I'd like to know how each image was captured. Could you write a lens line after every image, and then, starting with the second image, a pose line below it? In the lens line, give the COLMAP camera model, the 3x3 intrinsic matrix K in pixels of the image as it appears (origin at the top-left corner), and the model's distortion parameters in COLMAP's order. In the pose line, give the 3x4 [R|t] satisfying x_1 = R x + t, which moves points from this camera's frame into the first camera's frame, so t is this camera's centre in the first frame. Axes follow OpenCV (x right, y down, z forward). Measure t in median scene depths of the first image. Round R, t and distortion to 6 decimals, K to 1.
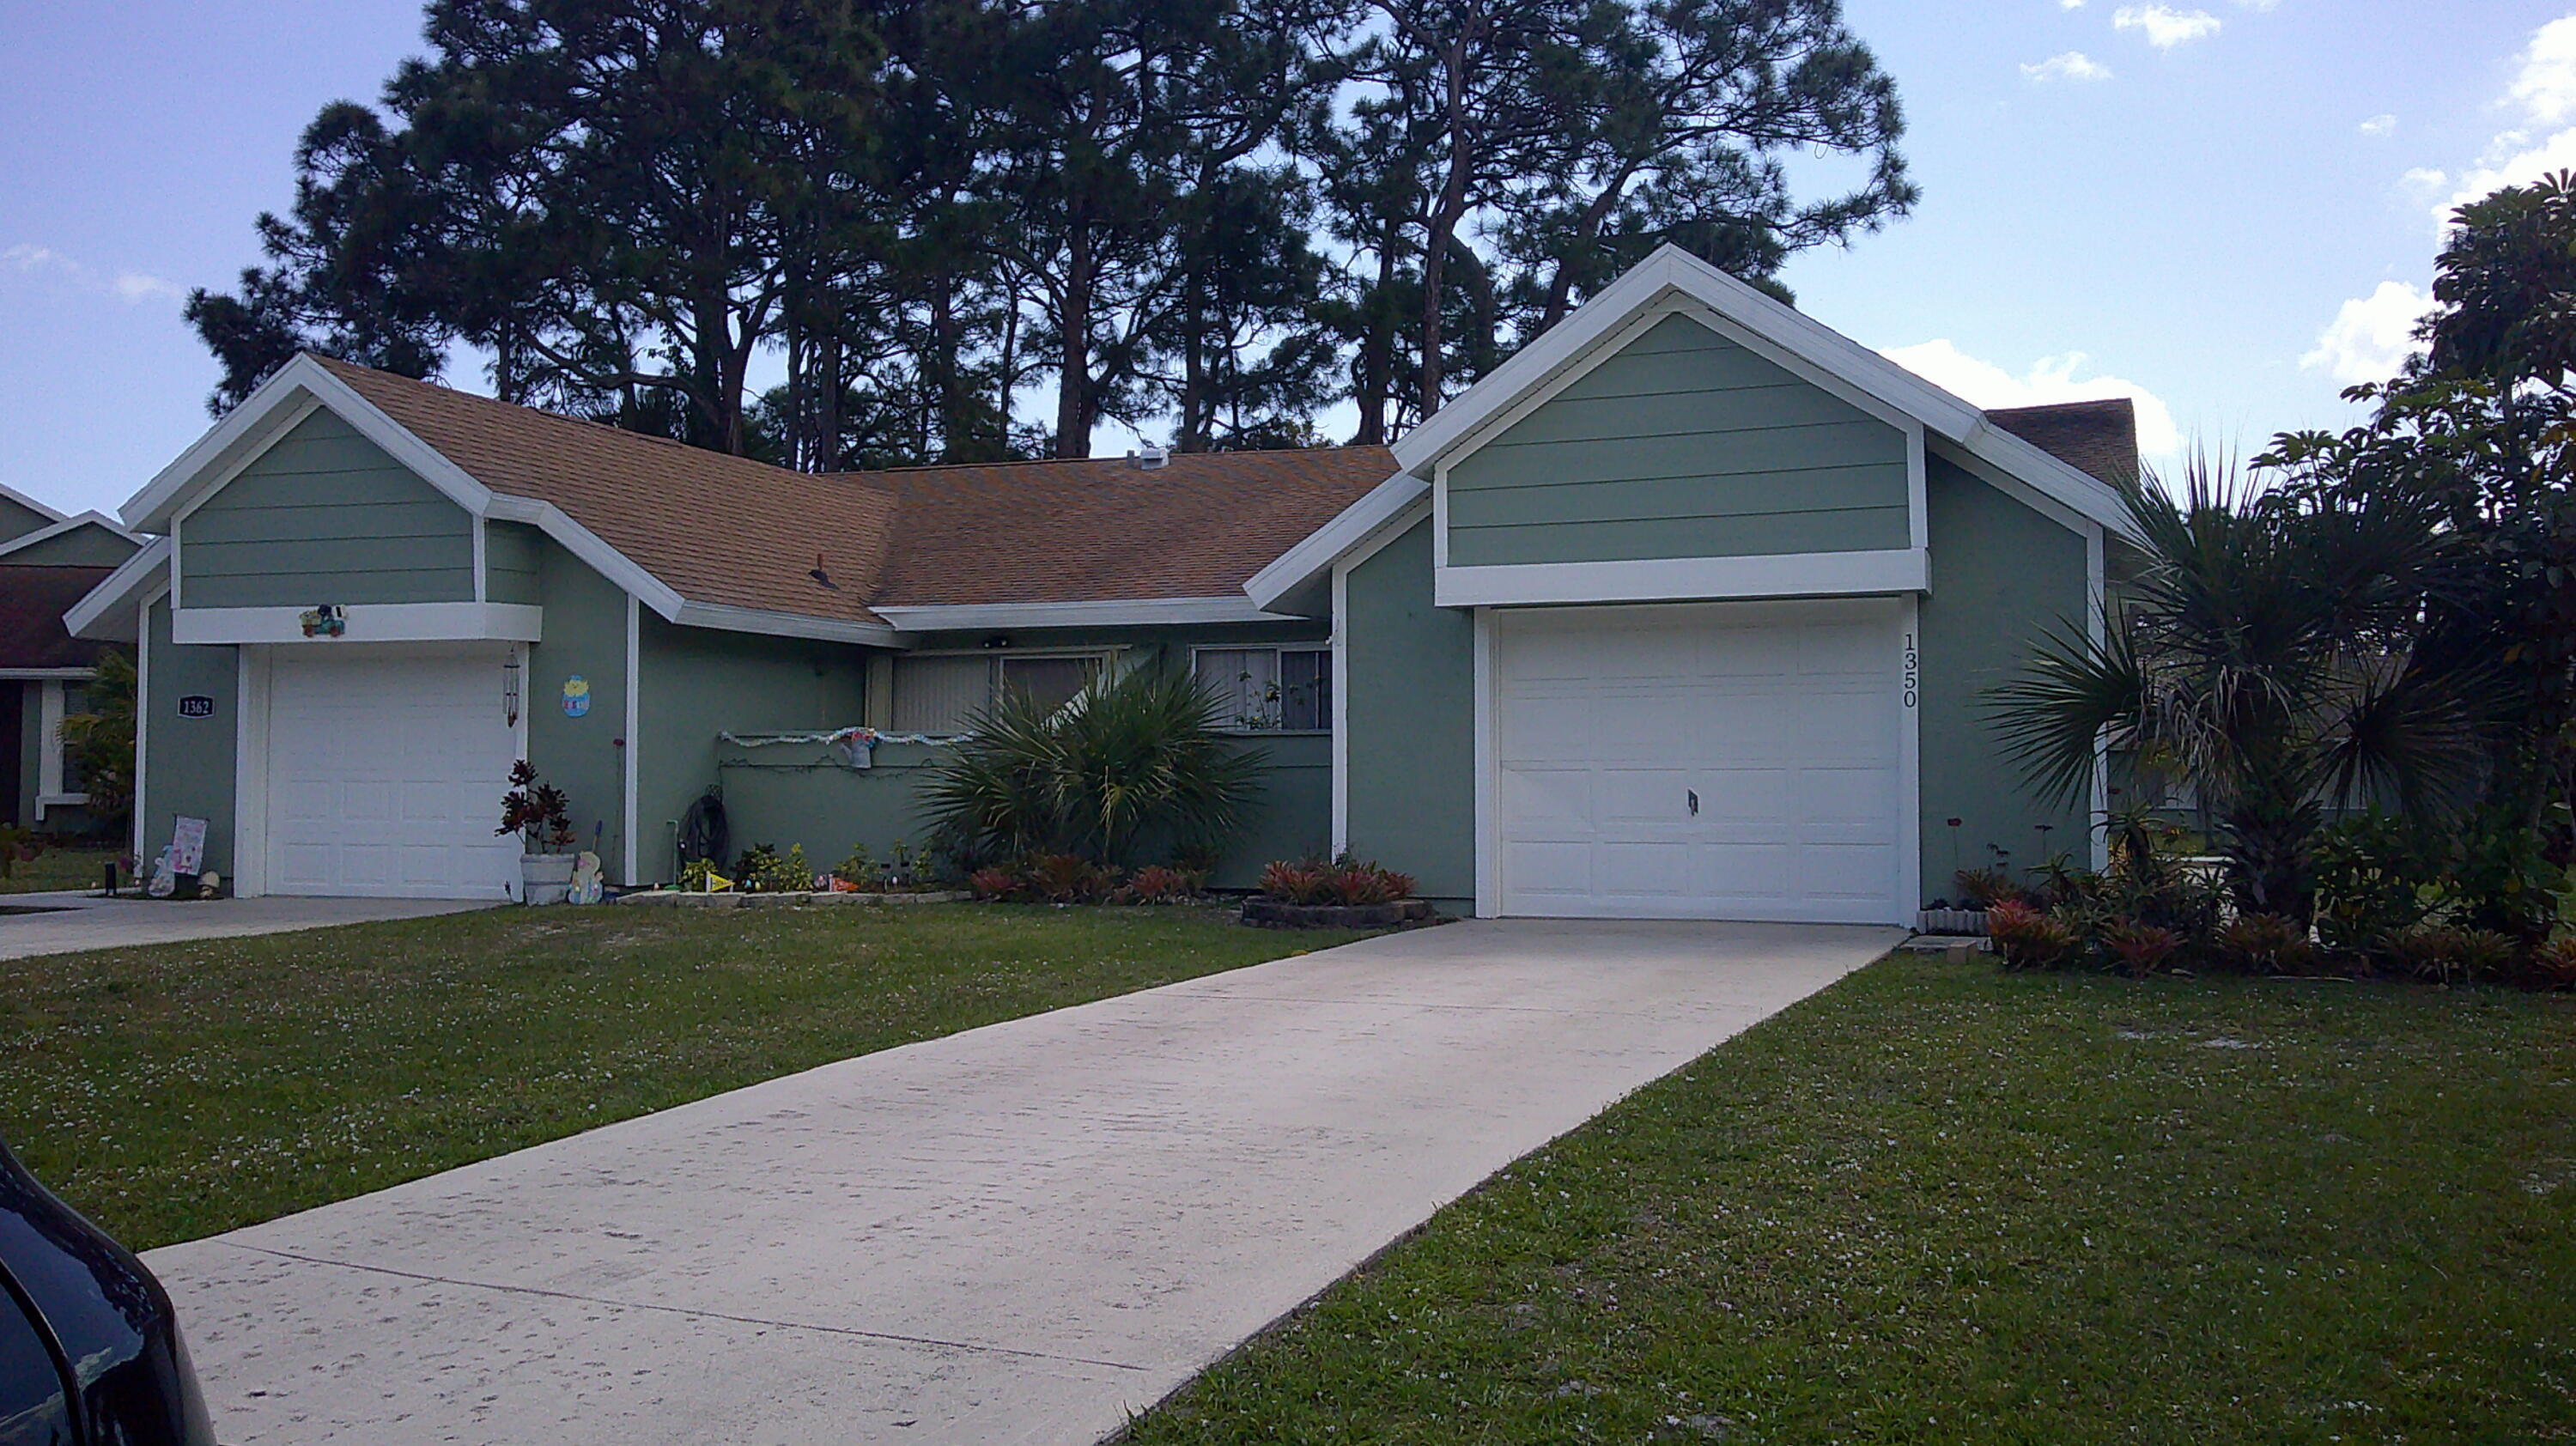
lens RADIAL K [[2167.4, 0, 1289.7], [0, 2167.4, 728.1], [0, 0, 1]] dist [0.067583, -0.061538]
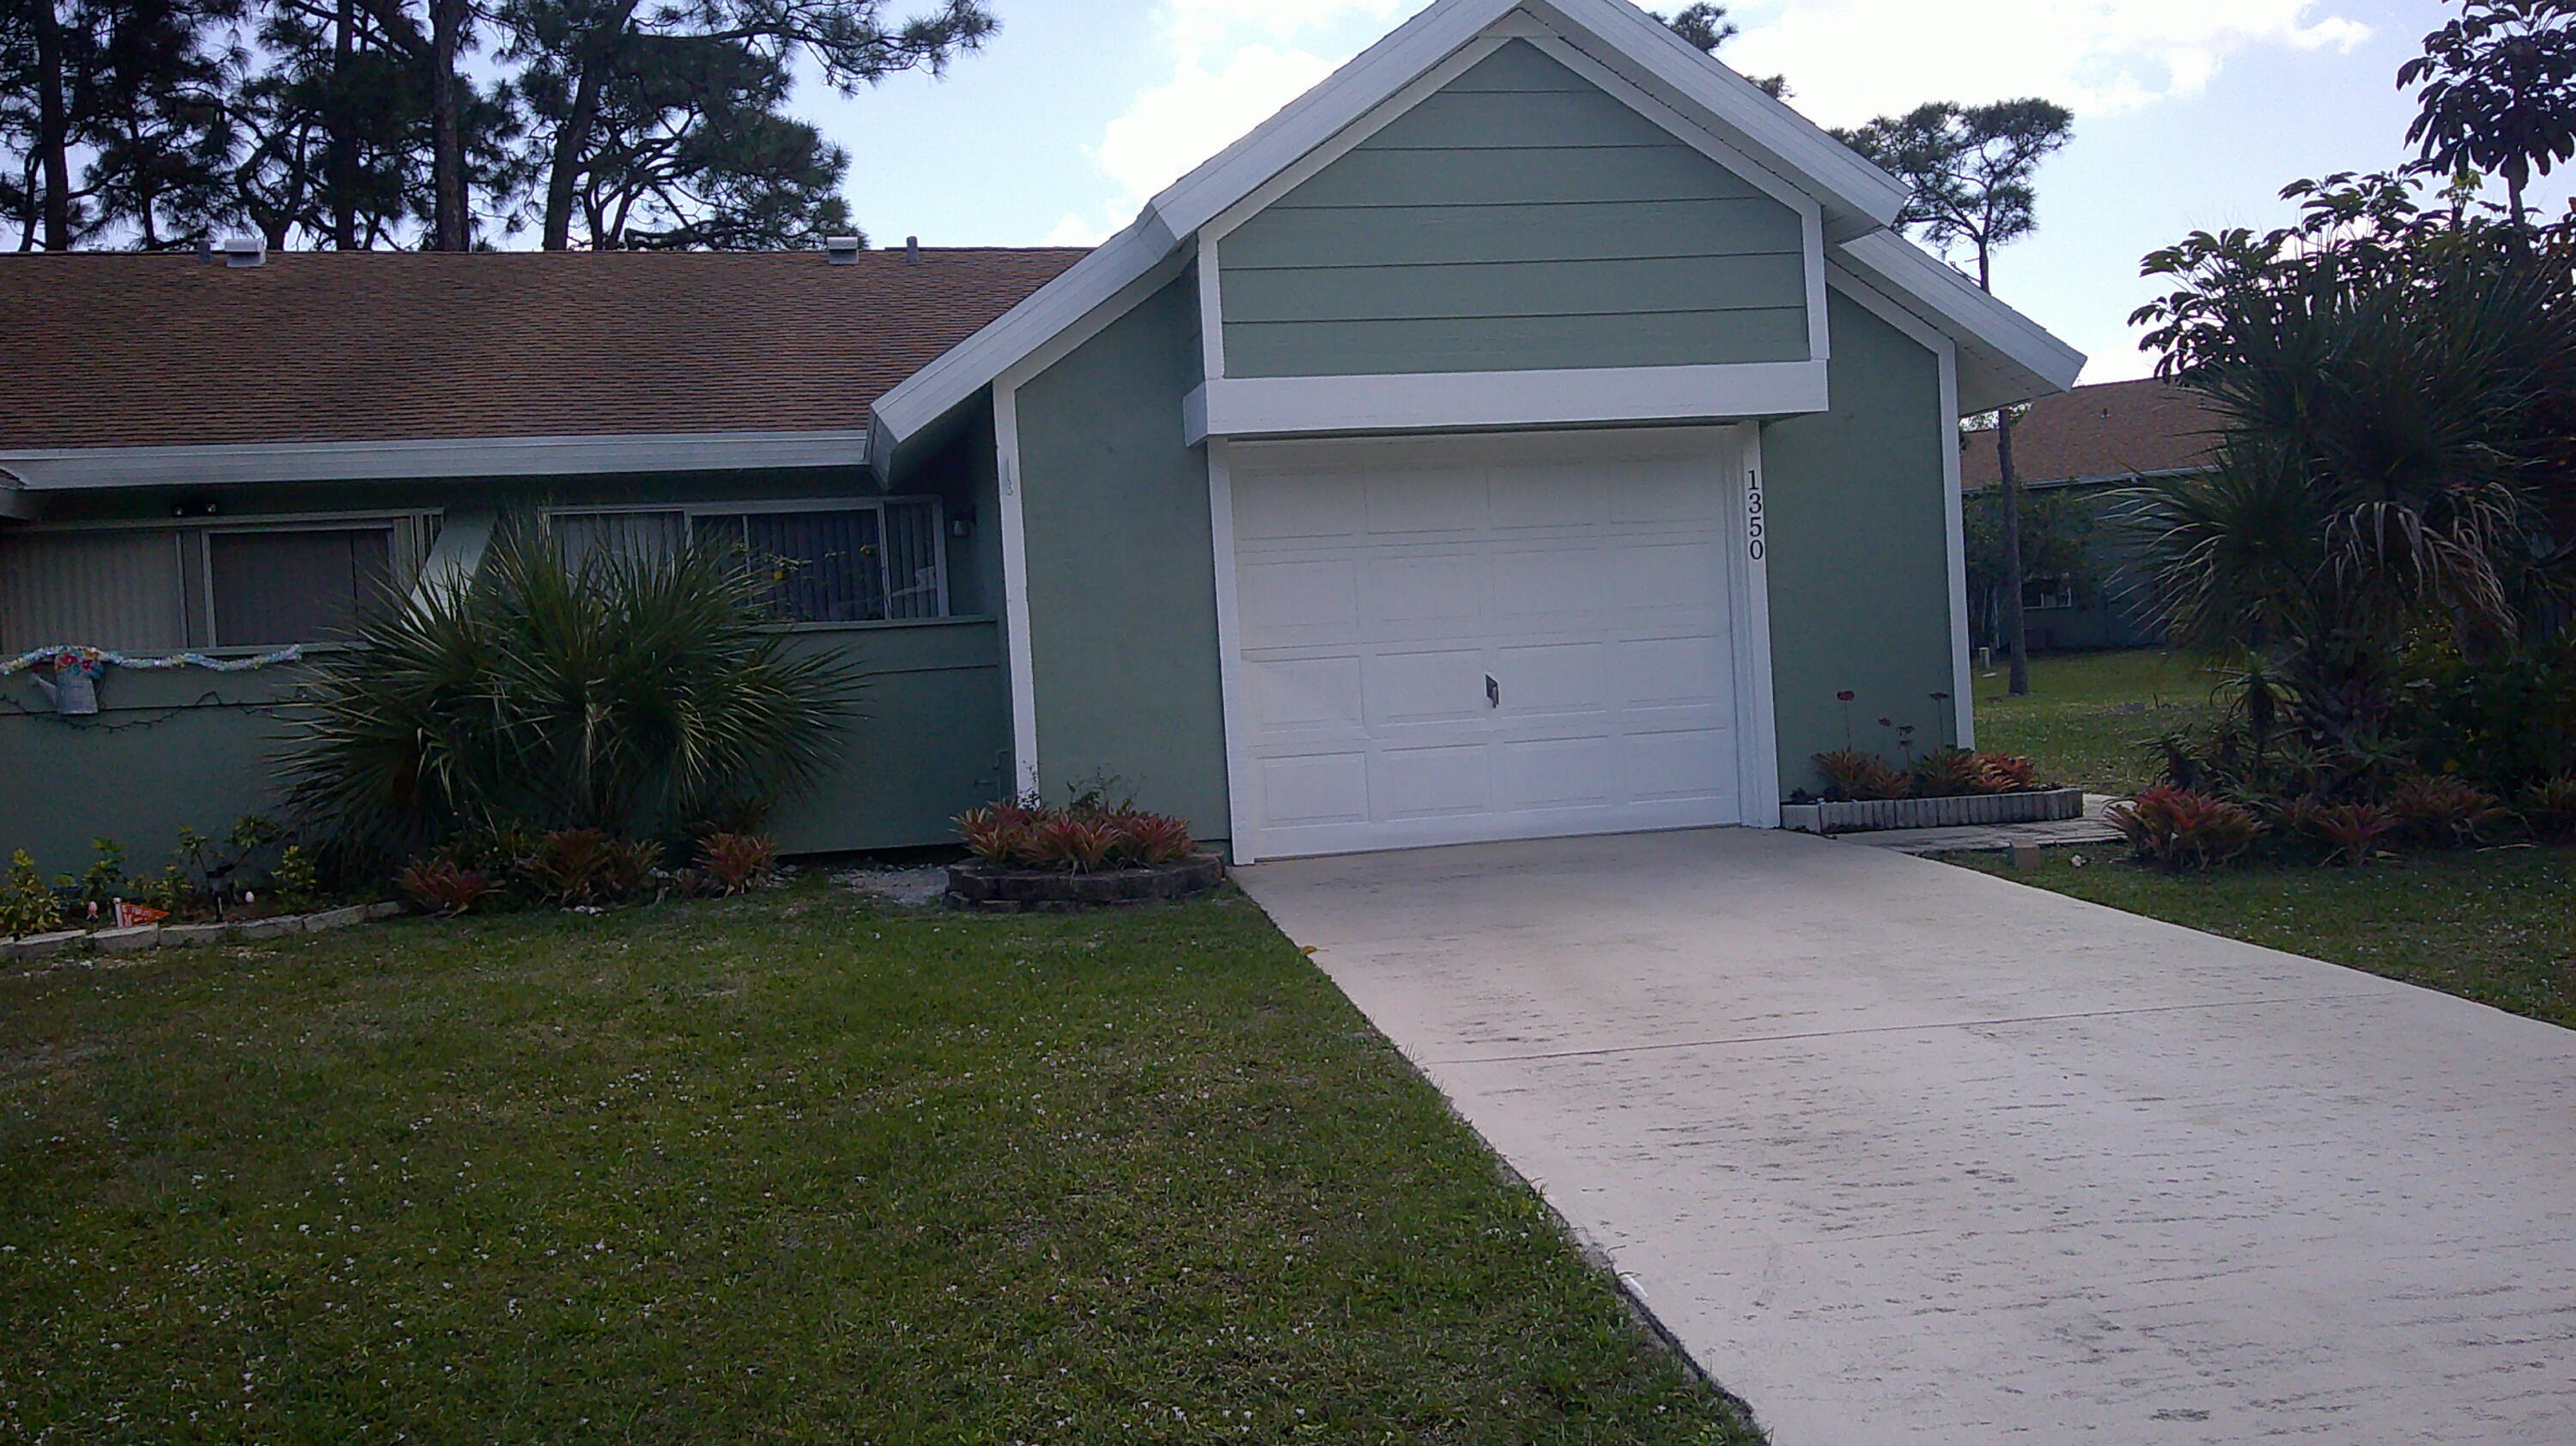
lens RADIAL K [[2167.4, 0, 1287.4], [0, 2167.4, 713.9], [0, 0, 1]] dist [0.067583, -0.061538]
pose [[0.844130, -0.060452, 0.532720, -0.276351], [0.036895, 0.997817, 0.054768, -0.002698], [-0.534868, -0.026576, 0.844518, 0.363344]]
